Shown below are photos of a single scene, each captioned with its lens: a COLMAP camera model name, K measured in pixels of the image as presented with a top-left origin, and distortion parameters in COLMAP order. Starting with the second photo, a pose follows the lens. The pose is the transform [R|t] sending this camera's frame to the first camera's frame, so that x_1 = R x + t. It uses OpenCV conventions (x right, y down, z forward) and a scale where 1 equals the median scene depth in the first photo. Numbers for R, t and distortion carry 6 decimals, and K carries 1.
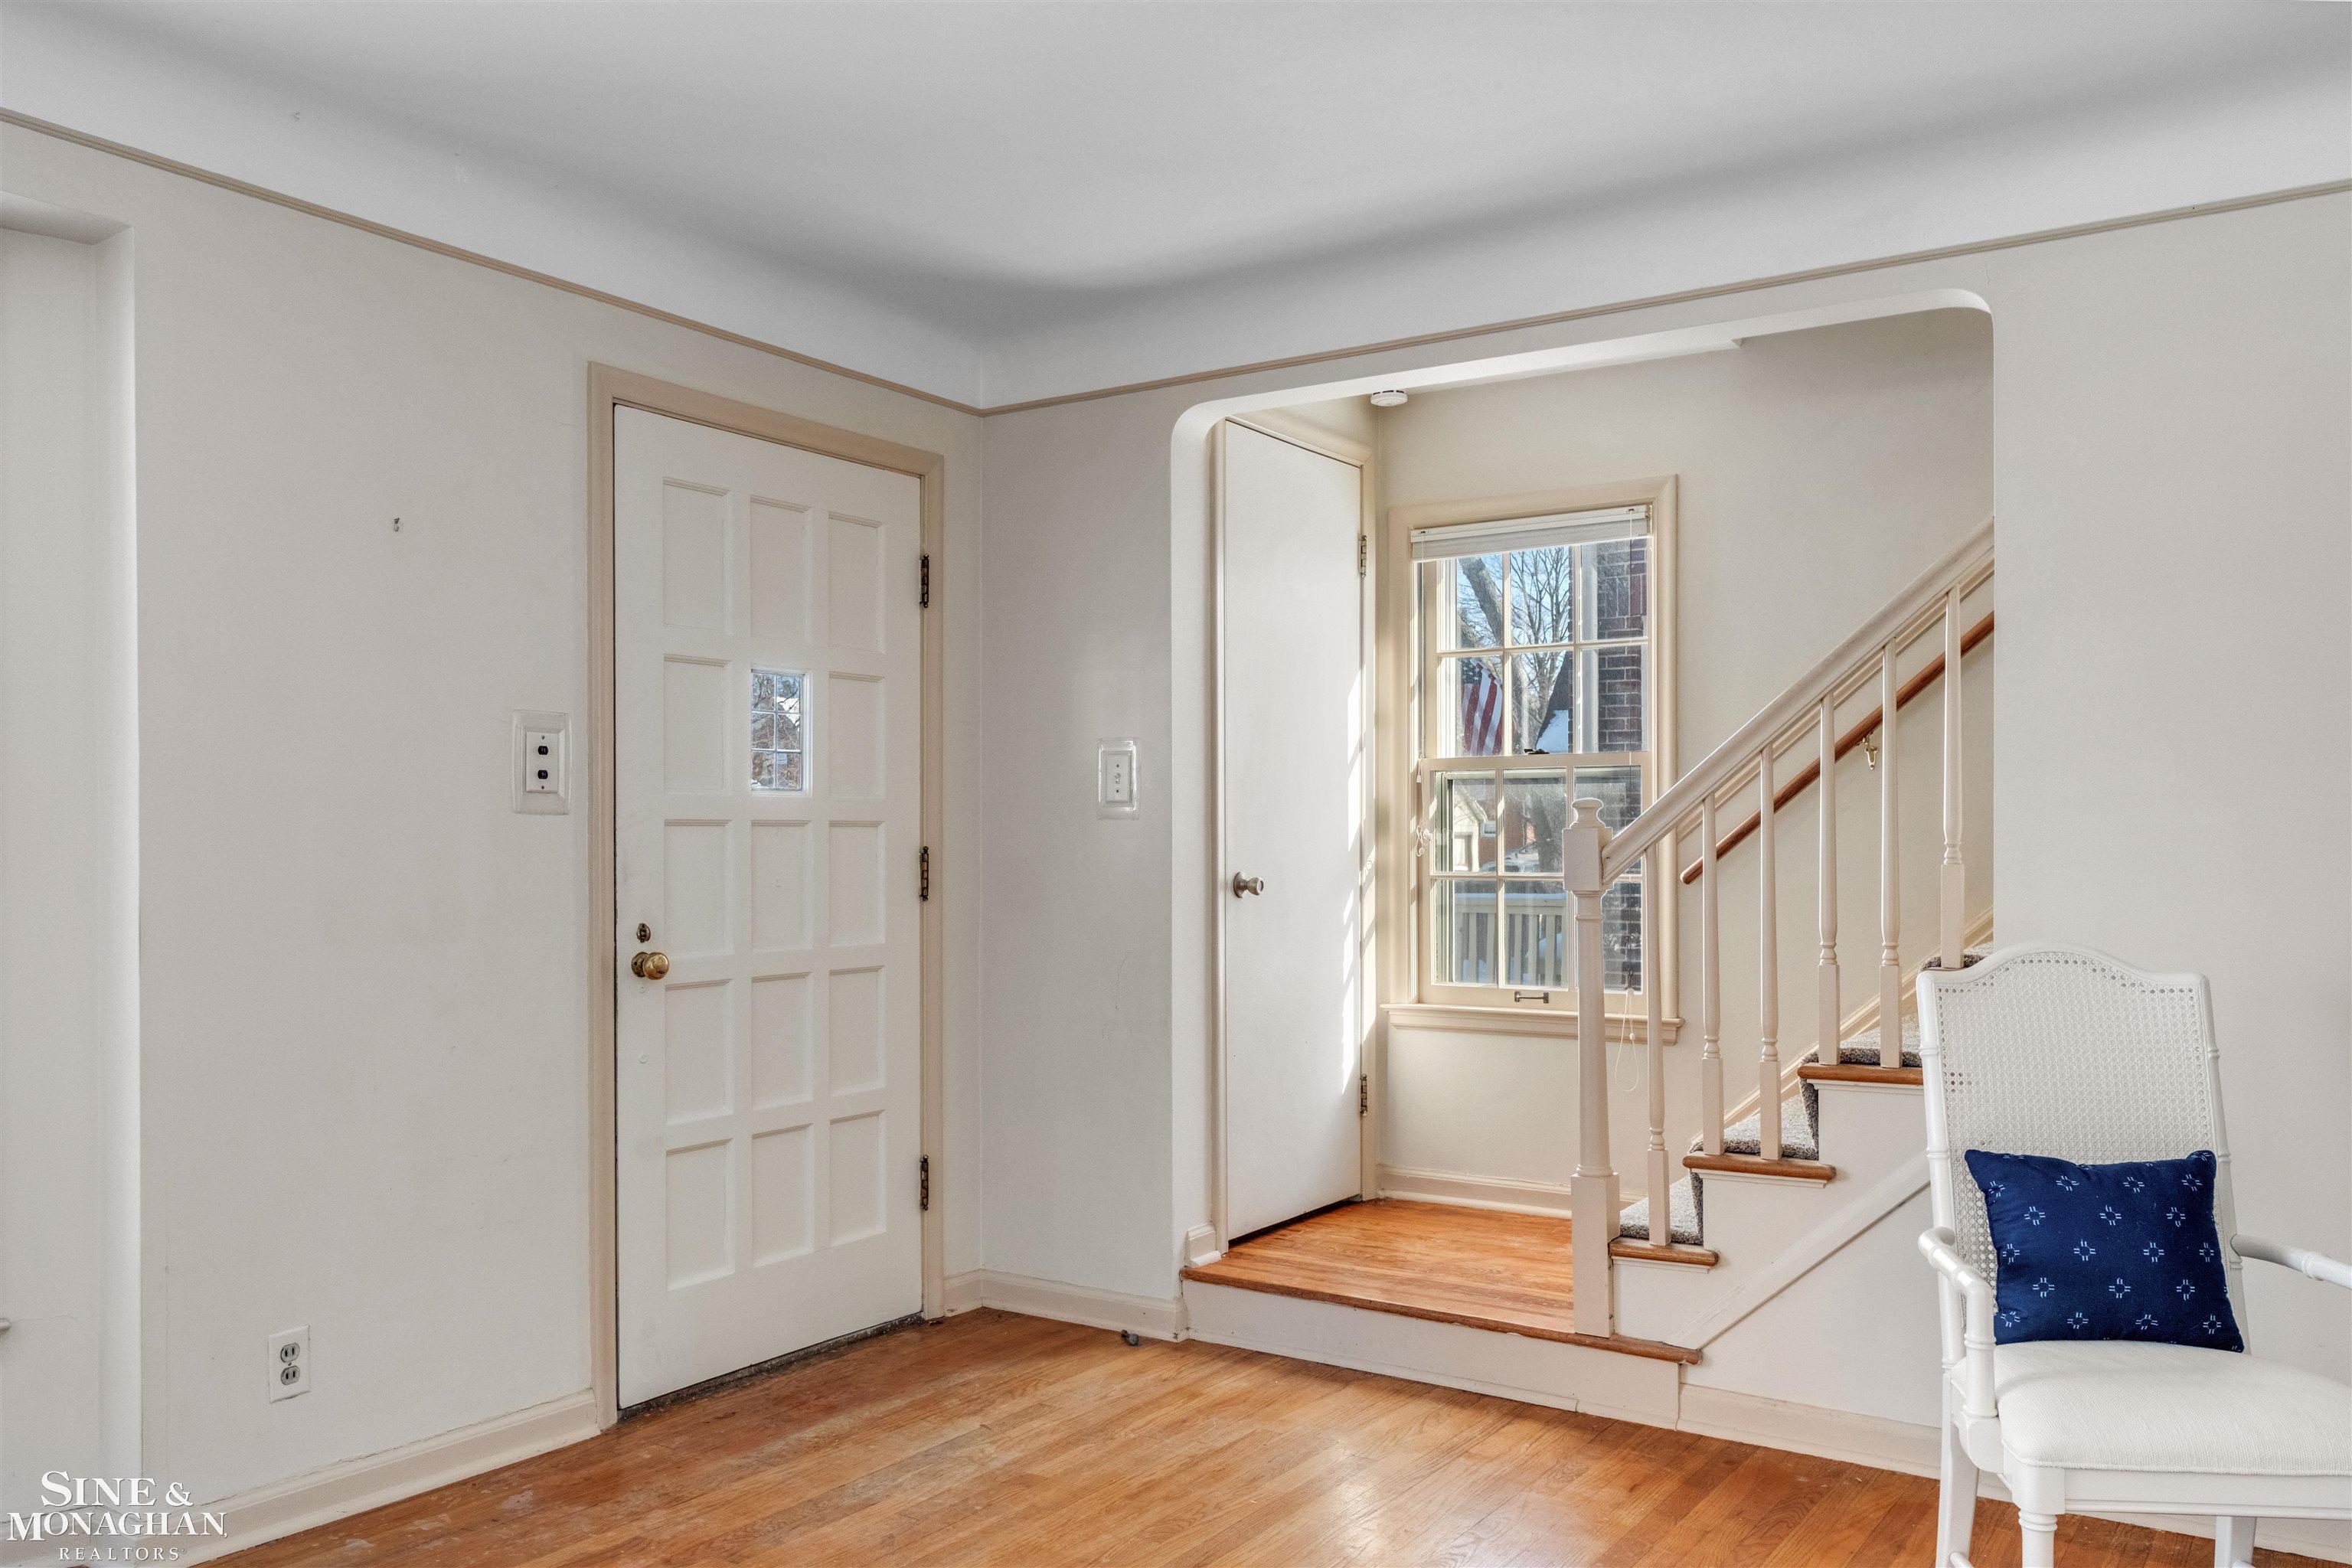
lens RADIAL K [[1815.3, 0, 1181.8], [0, 1815.3, 839.2], [0, 0, 1]] dist [0.009042, 0.001216]
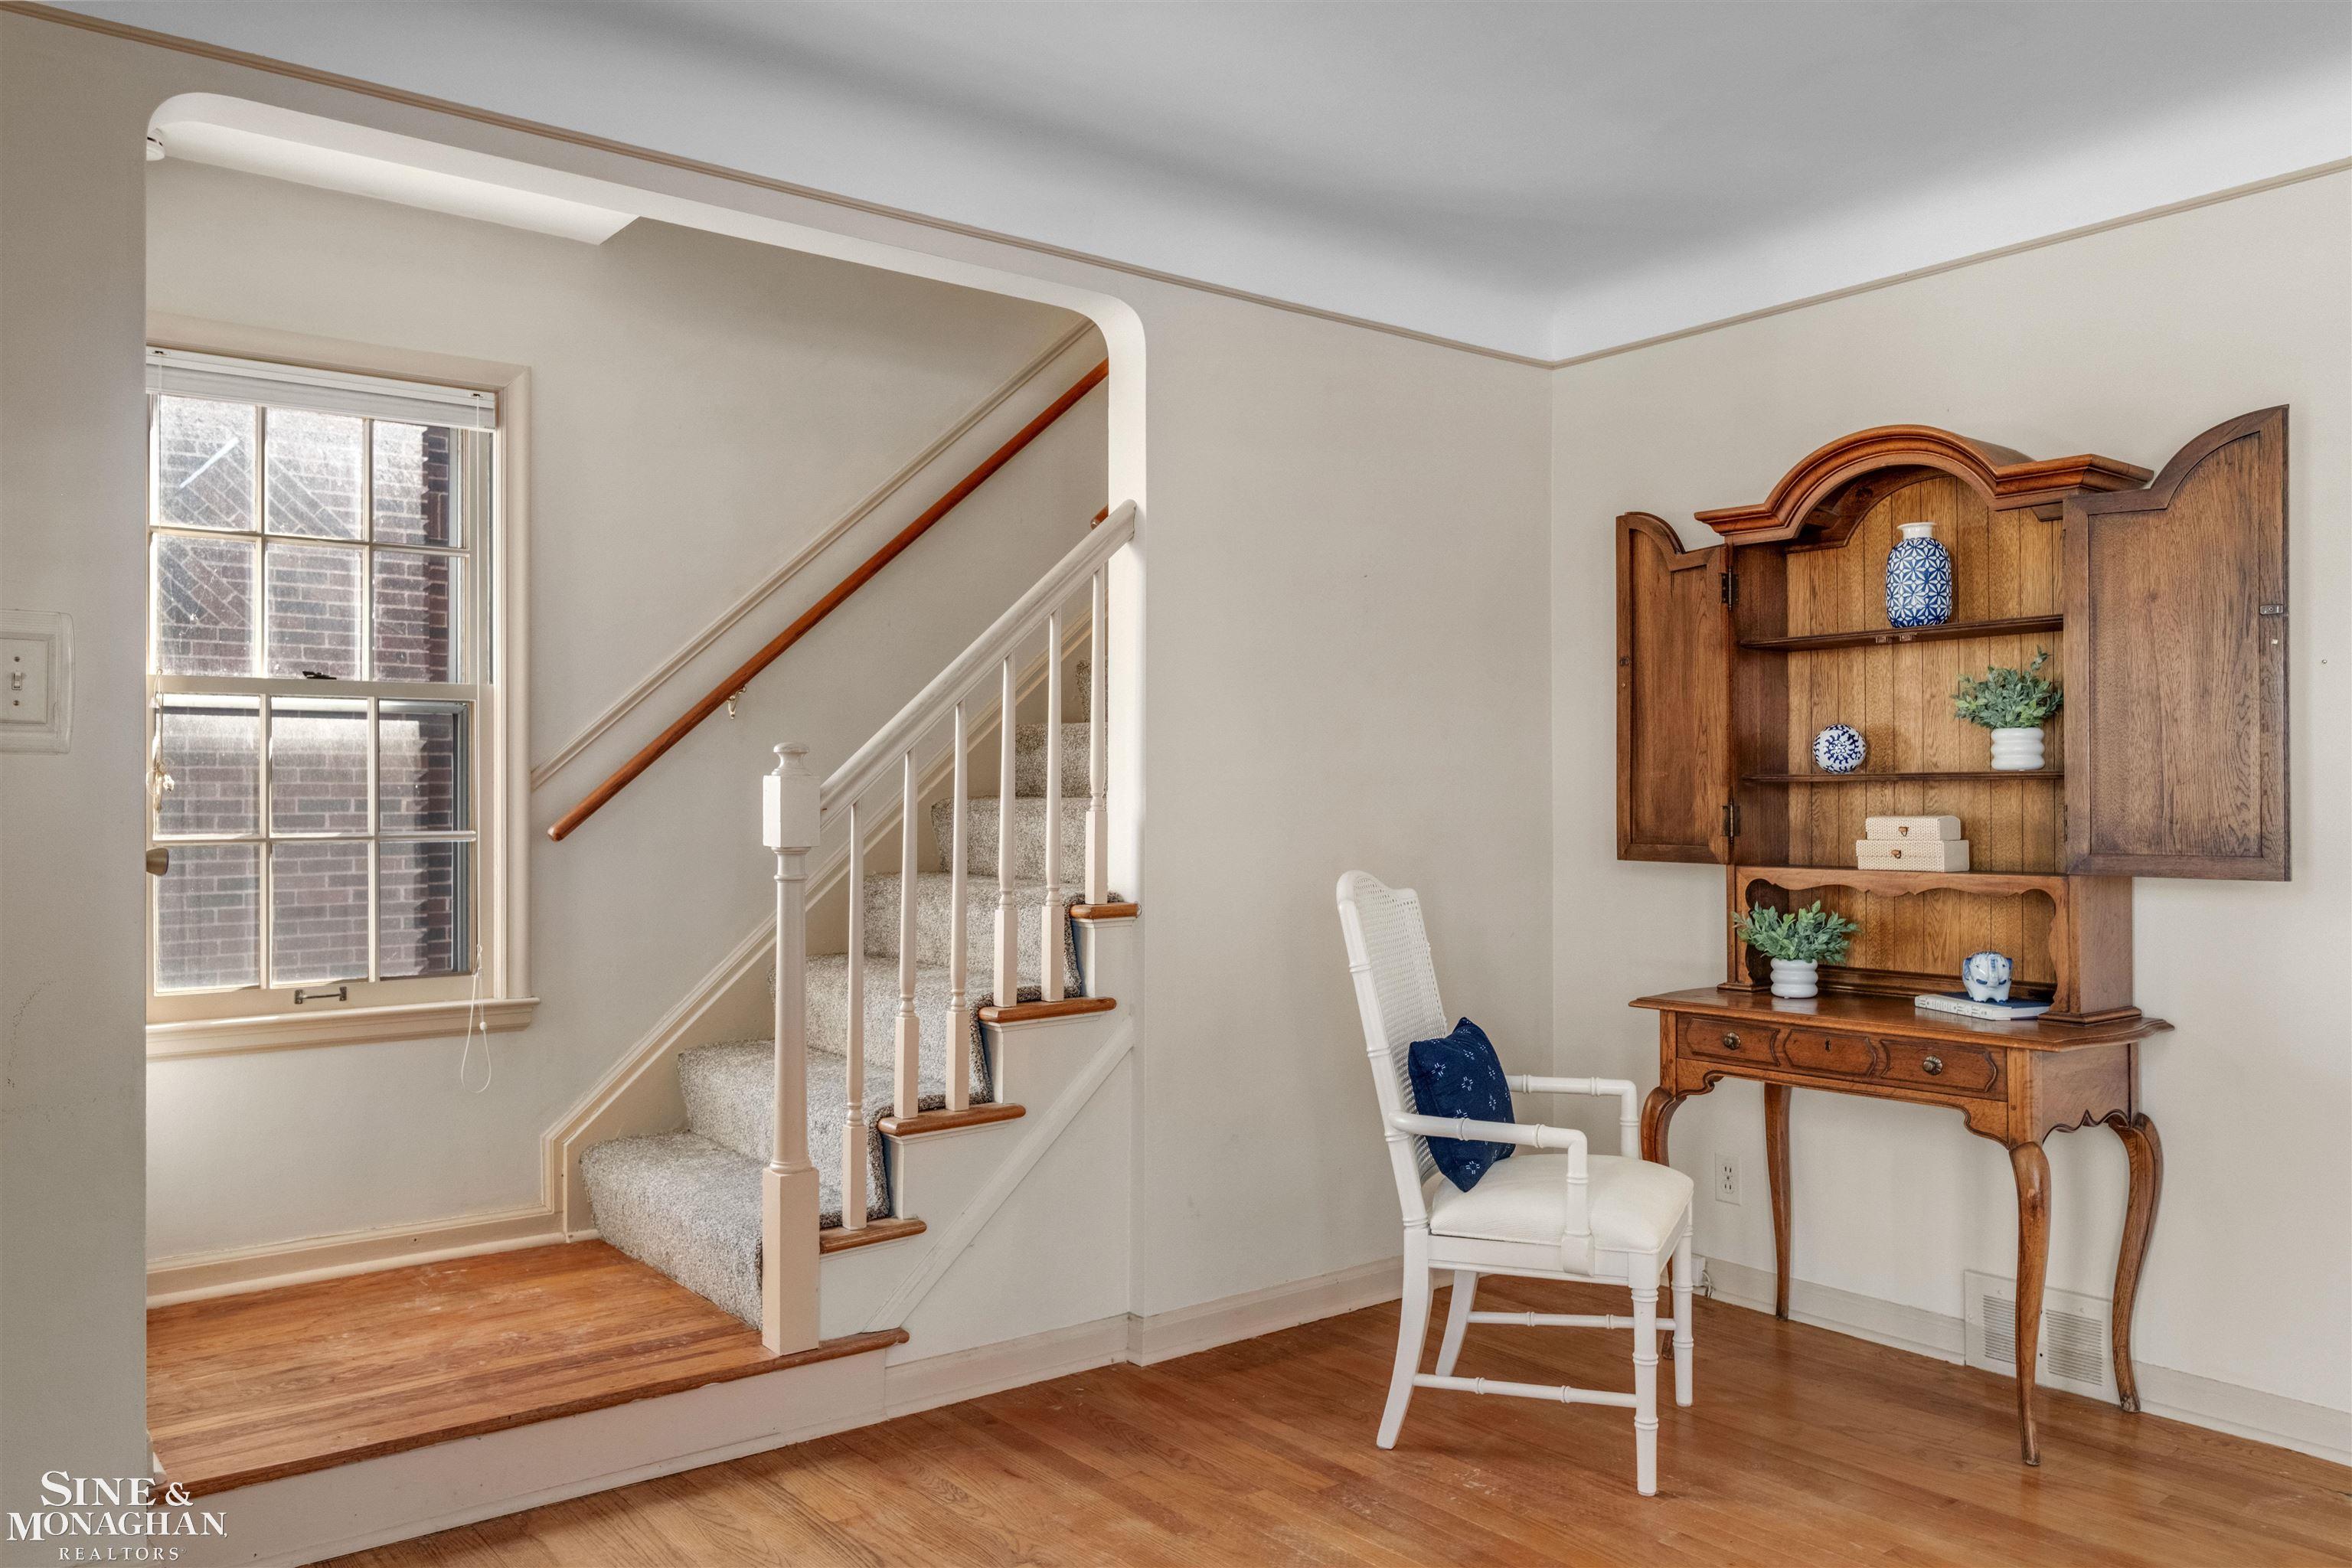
lens RADIAL K [[1739.2, 0, 1176.0], [0, 1739.2, 784.0], [0, 0, 1]] dist [0.004589, -0.000015]
pose [[0.309963, 0.004832, 0.950736, -0.508717], [0.001218, 0.999984, -0.005479, 0.002757], [-0.950748, 0.002857, 0.309952, 0.551983]]
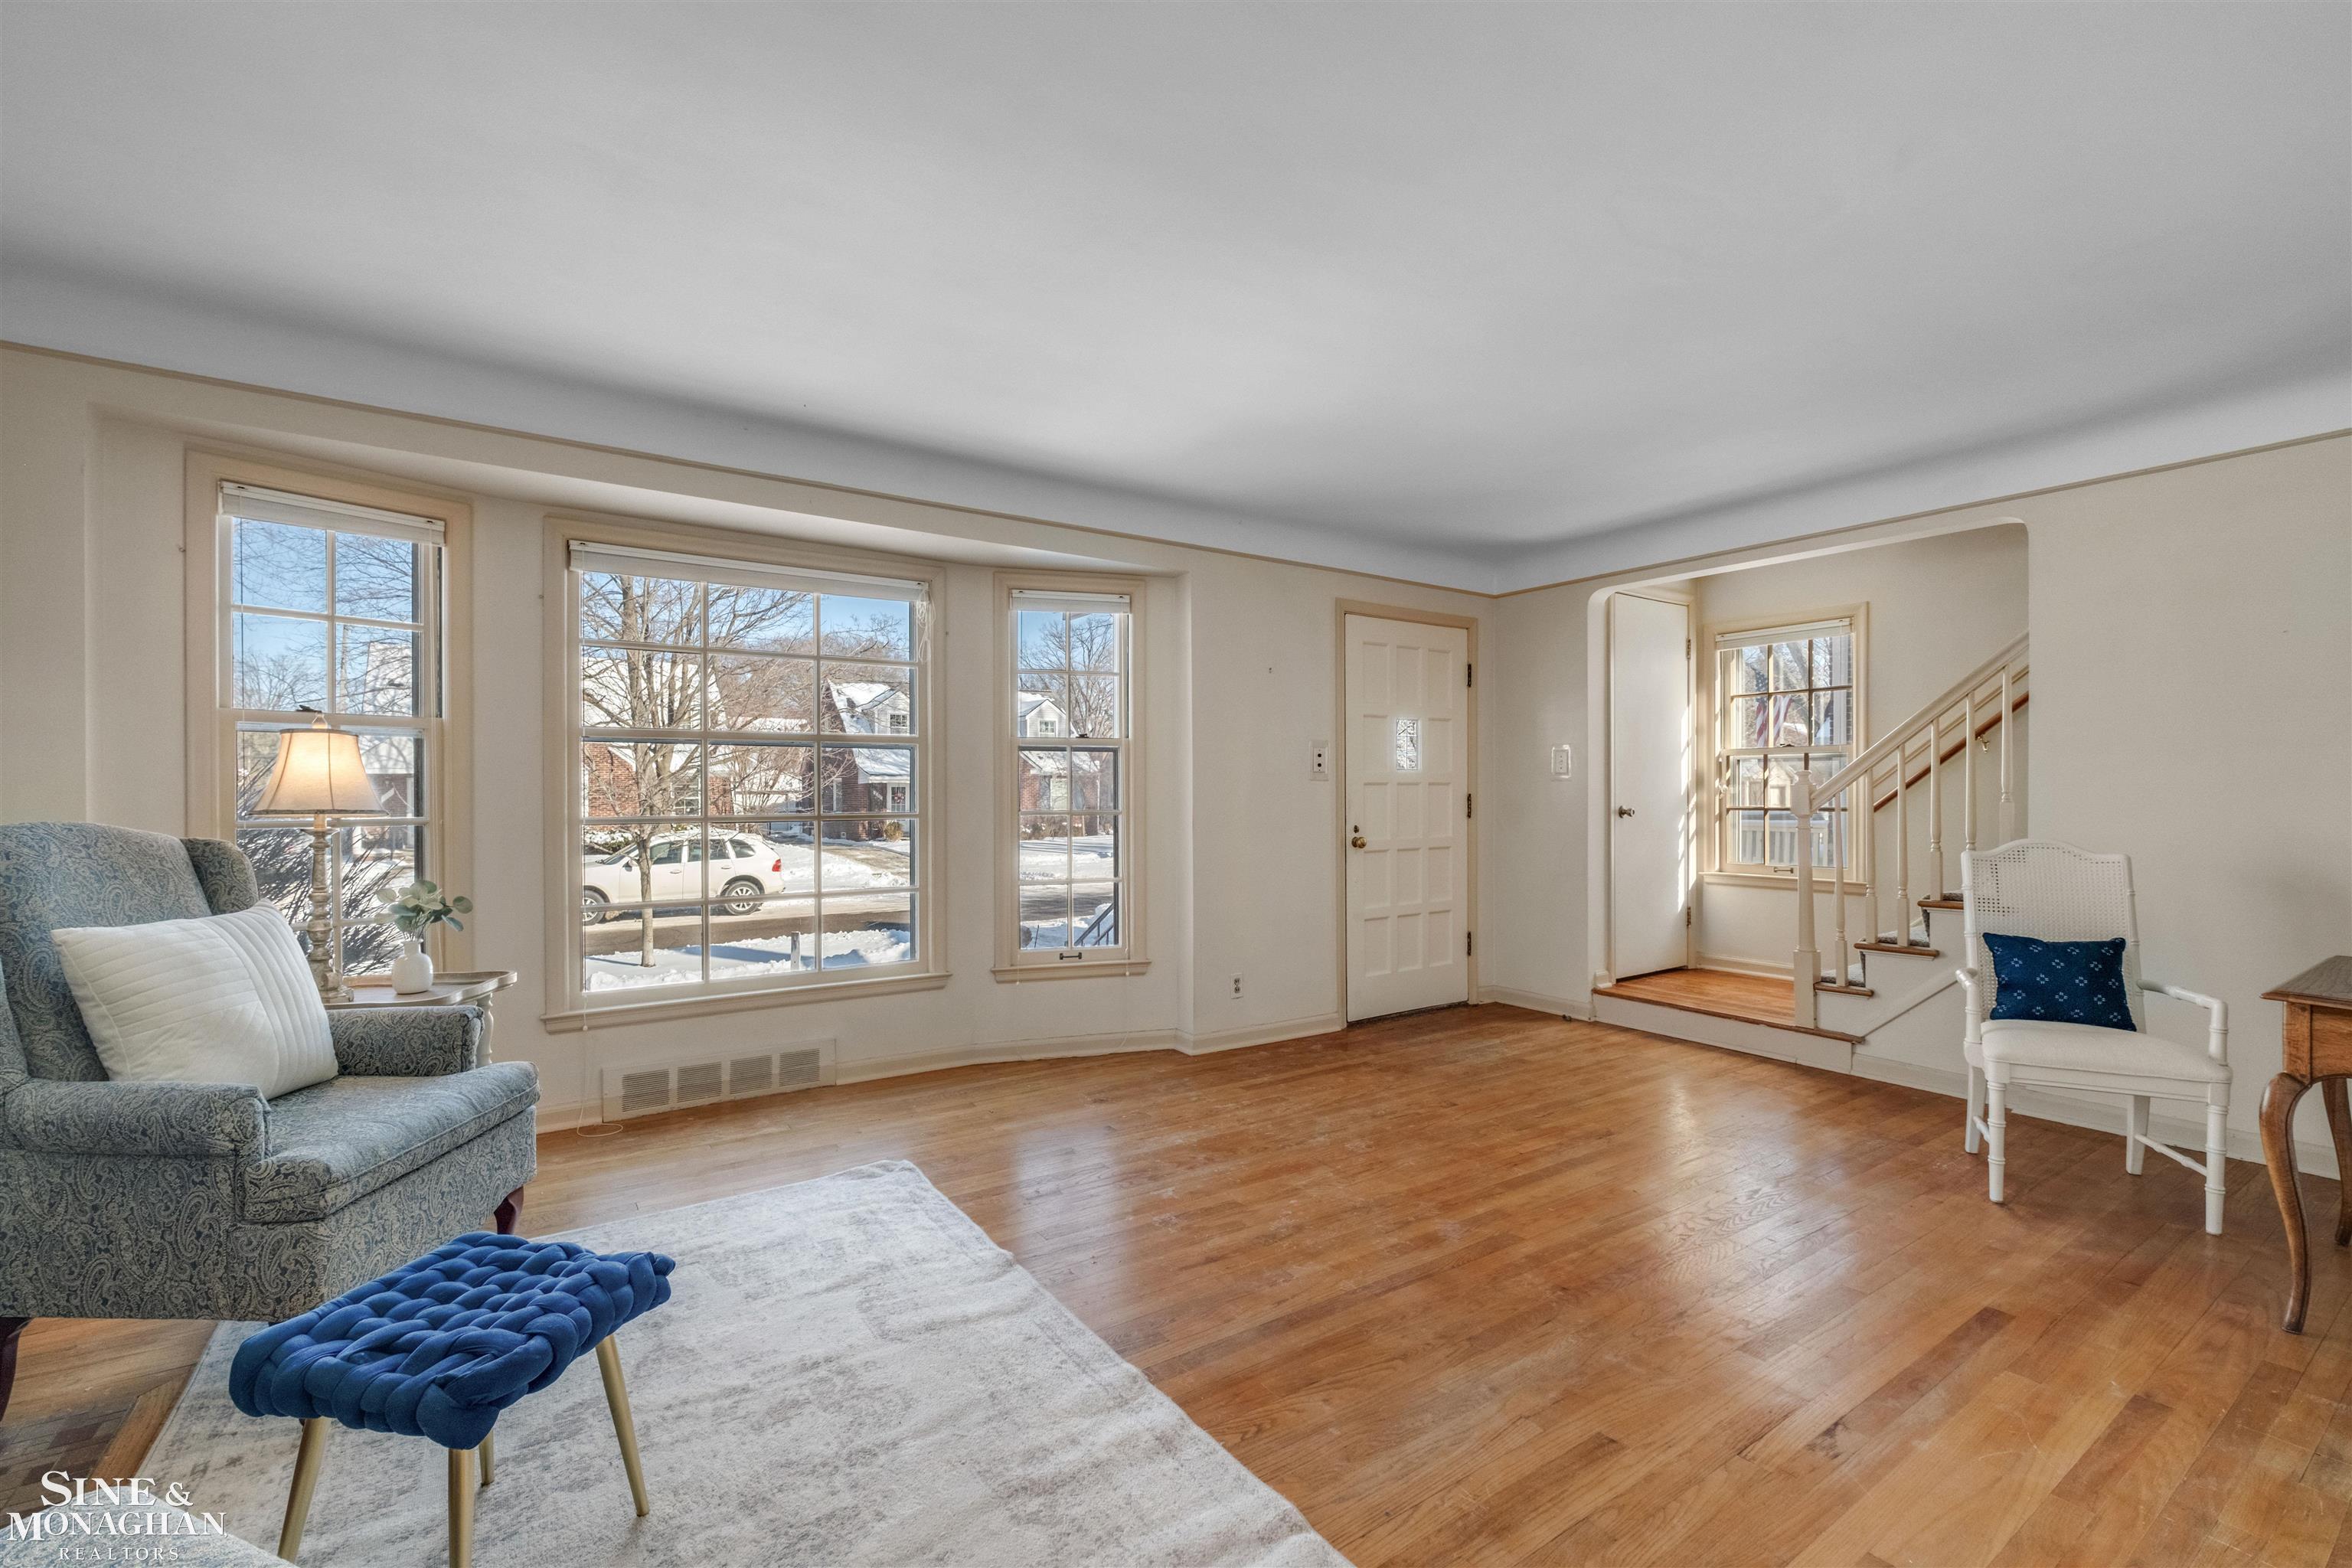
lens RADIAL K [[1010.4, 0, 1188.8], [0, 1010.4, 798.9], [0, 0, 1]] dist [-0.000633, 0.000503]
pose [[0.929854, 0.001035, -0.367927, -0.005206], [0.002021, 0.999967, 0.007921, -0.000283], [0.367923, -0.008109, 0.929821, -0.328740]]
